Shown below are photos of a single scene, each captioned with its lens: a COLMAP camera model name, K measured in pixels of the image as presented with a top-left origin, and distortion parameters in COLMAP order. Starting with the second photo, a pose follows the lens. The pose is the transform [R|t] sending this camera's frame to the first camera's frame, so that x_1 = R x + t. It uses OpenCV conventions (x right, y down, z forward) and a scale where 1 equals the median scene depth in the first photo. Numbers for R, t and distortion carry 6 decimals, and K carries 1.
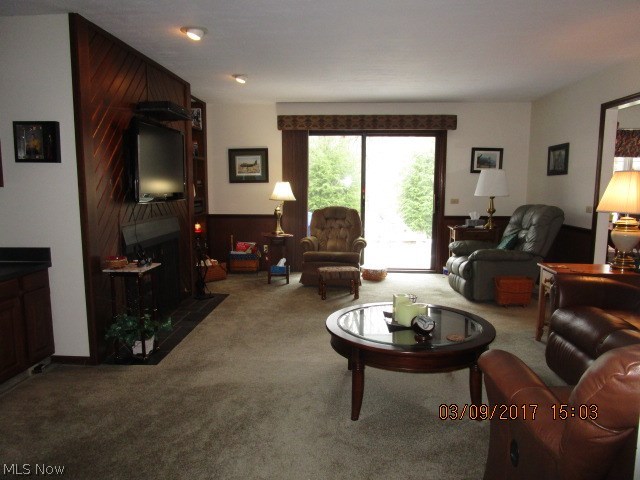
lens RADIAL K [[454.5, 0, 320.0], [0, 454.5, 240.0], [0, 0, 1]] dist [-0.034264, 0.005273]
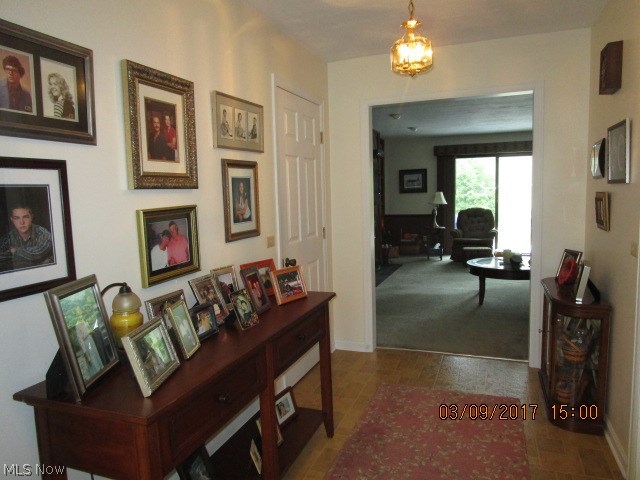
lens RADIAL K [[454.5, 0, 320.0], [0, 454.5, 240.0], [0, 0, 1]] dist [-0.034264, 0.005273]
pose [[0.951997, 0.001860, -0.306101, 0.003997], [-0.008046, 0.999788, -0.018948, 0.054957], [0.306001, 0.020502, 0.951810, -0.472446]]
